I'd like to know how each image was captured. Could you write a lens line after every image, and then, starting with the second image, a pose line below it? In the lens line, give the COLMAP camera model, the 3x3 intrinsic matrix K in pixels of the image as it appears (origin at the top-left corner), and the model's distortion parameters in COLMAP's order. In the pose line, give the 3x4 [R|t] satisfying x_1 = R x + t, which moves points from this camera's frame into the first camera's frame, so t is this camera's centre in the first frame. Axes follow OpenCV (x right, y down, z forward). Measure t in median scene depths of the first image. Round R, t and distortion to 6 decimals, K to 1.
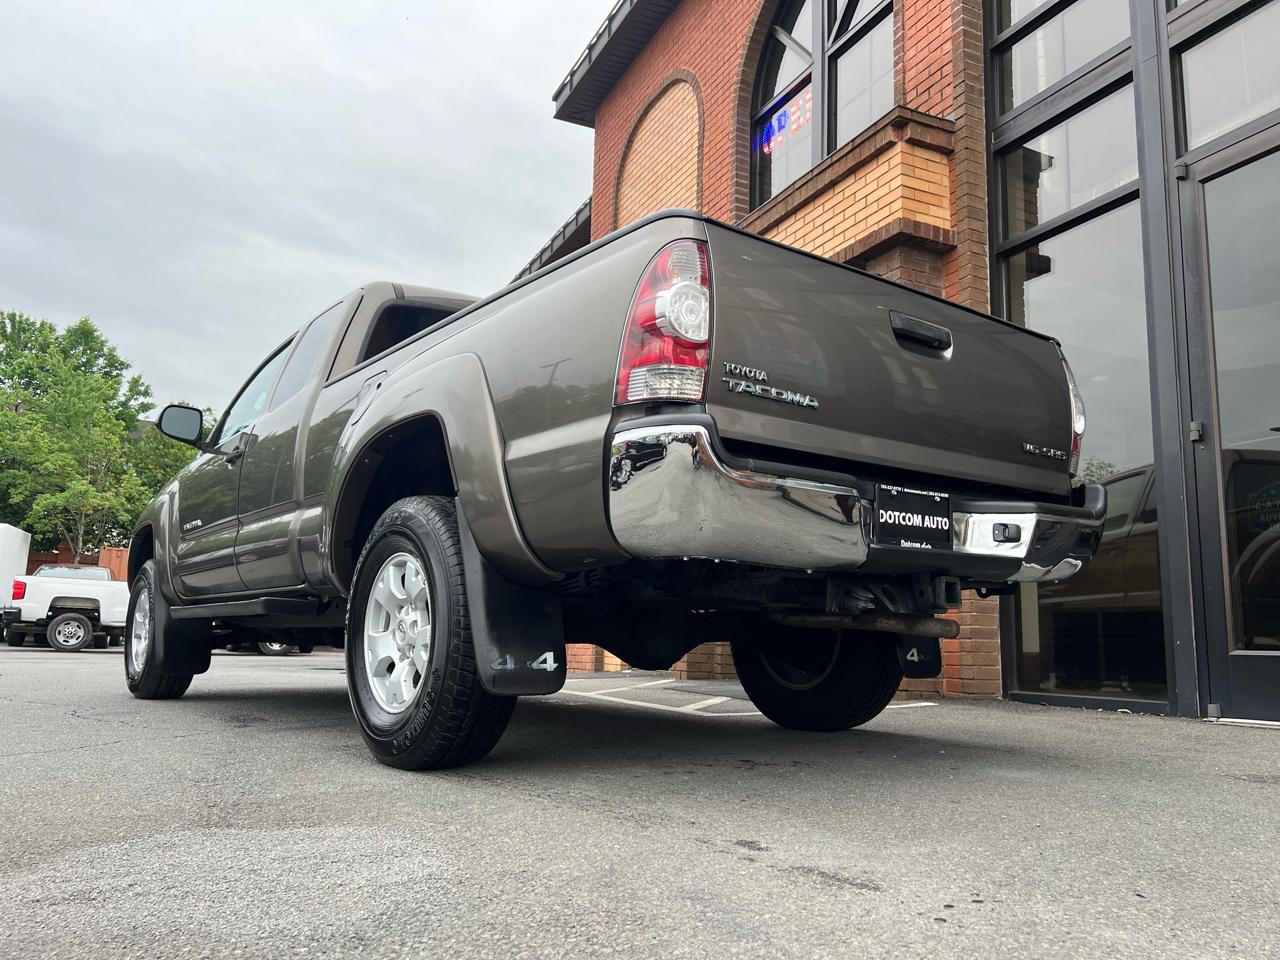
lens RADIAL K [[963.4, 0, 641.4], [0, 963.4, 487.4], [0, 0, 1]] dist [0.050119, -0.054425]
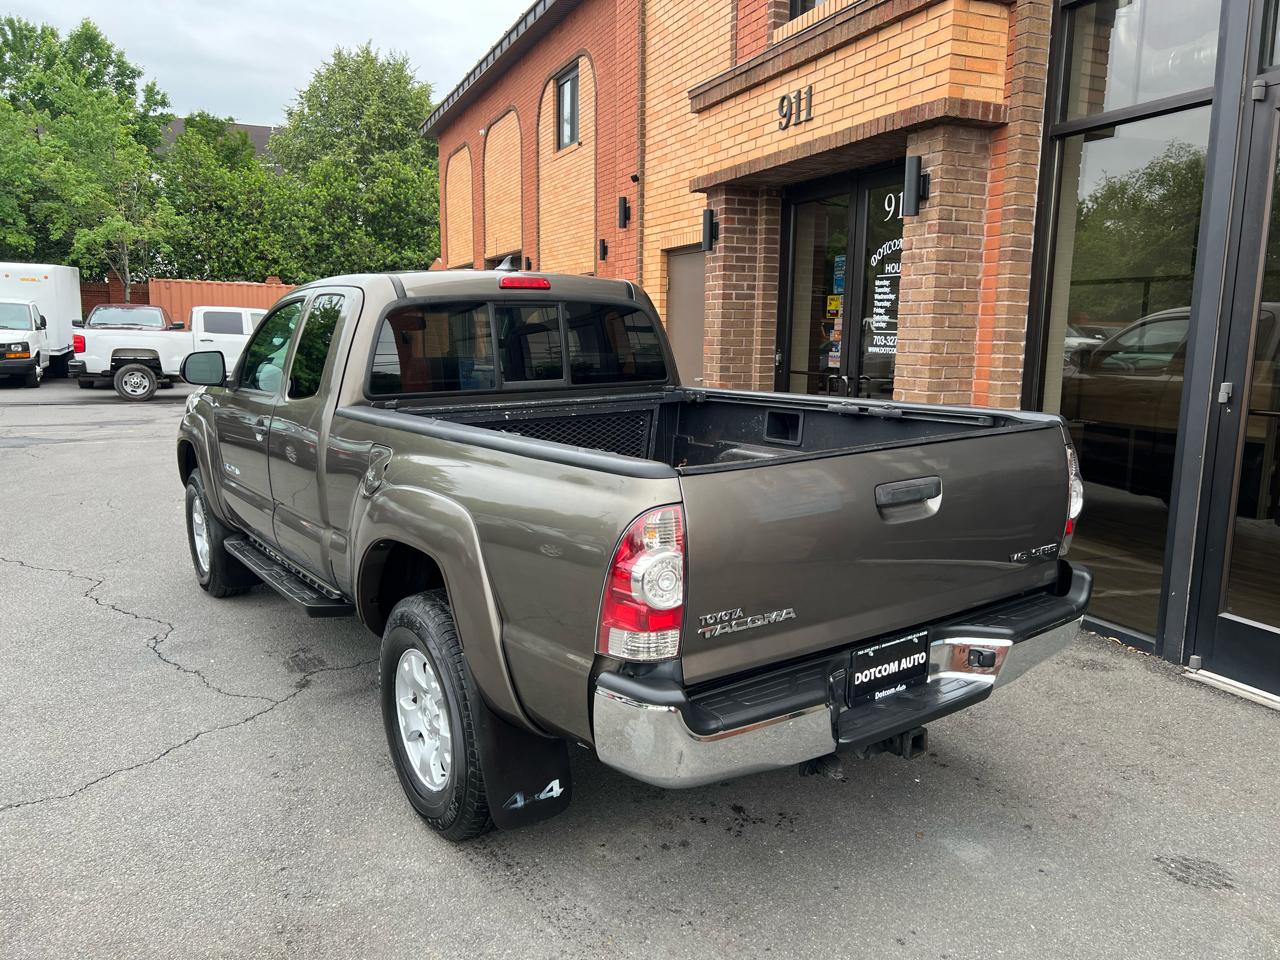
lens RADIAL K [[963.4, 0, 646.7], [0, 963.4, 487.7], [0, 0, 1]] dist [0.050119, -0.054425]
pose [[0.998754, -0.008213, -0.049215, 0.034540], [0.023446, 0.947932, 0.317609, -0.252316], [0.044044, -0.318368, 0.946944, 0.021076]]
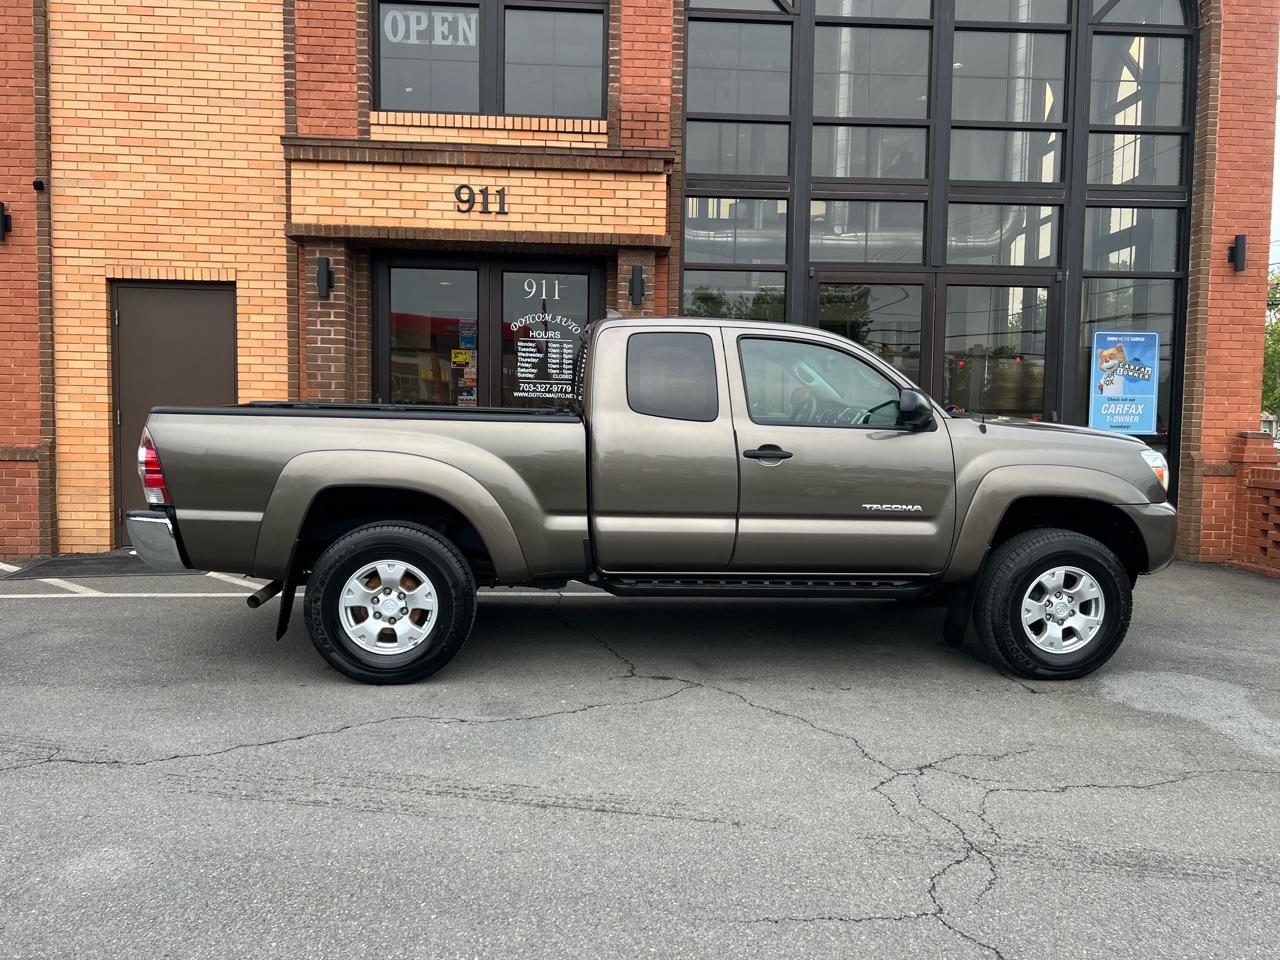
lens RADIAL K [[963.4, 0, 647.9], [0, 963.4, 481.5], [0, 0, 1]] dist [0.050119, -0.054425]
pose [[0.372258, -0.081173, 0.924573, -1.217404], [-0.155462, 0.976641, 0.148337, -0.143247], [-0.915017, -0.198956, 0.350943, 0.503564]]
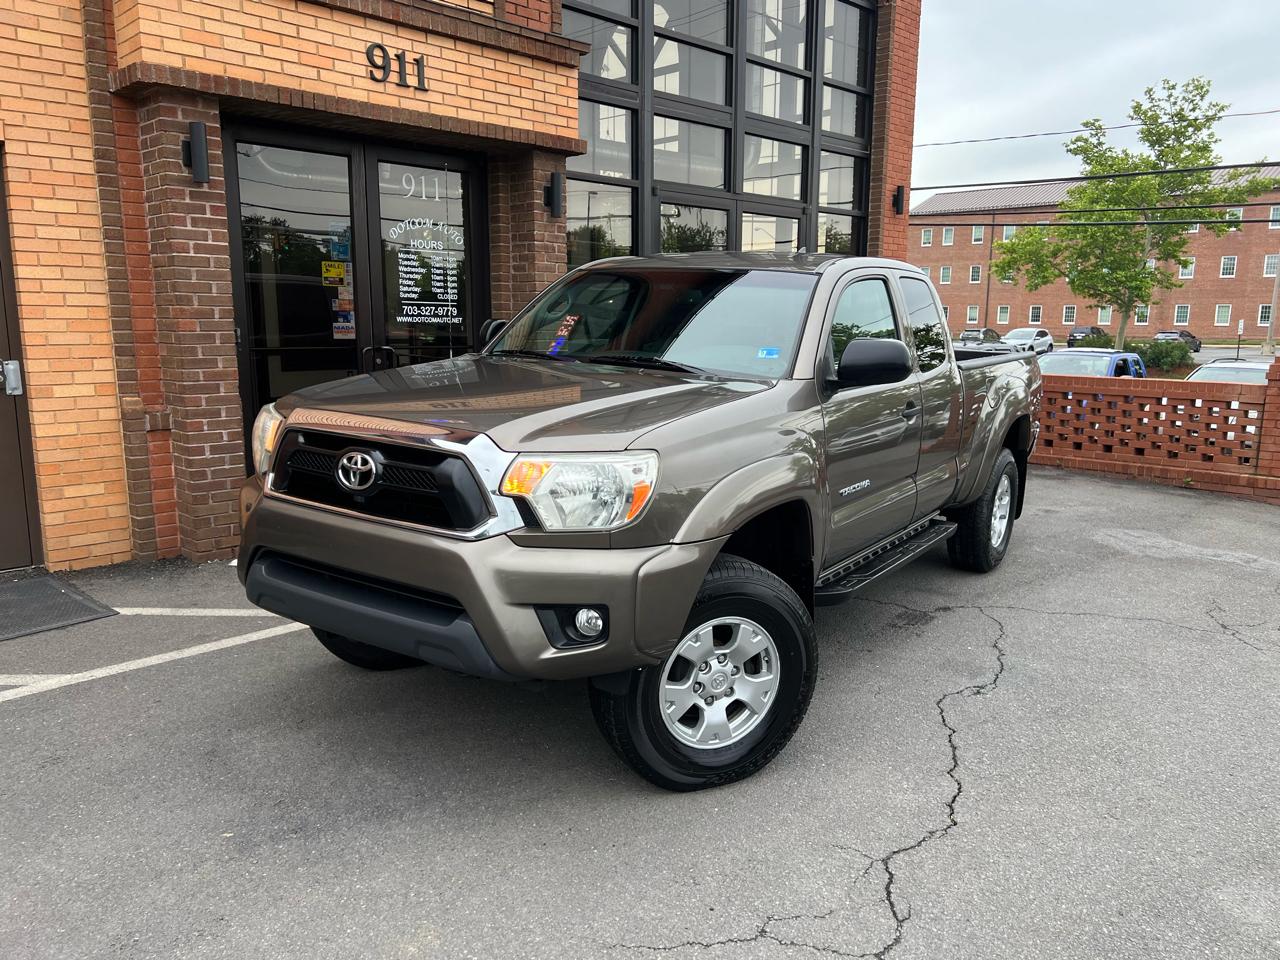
lens RADIAL K [[963.4, 0, 650.6], [0, 963.4, 489.8], [0, 0, 1]] dist [0.050119, -0.054425]
pose [[-0.343273, -0.201447, 0.917378, -1.160322], [-0.170846, 0.973826, 0.149914, -0.036640], [-0.923567, -0.105269, -0.368705, 1.493551]]
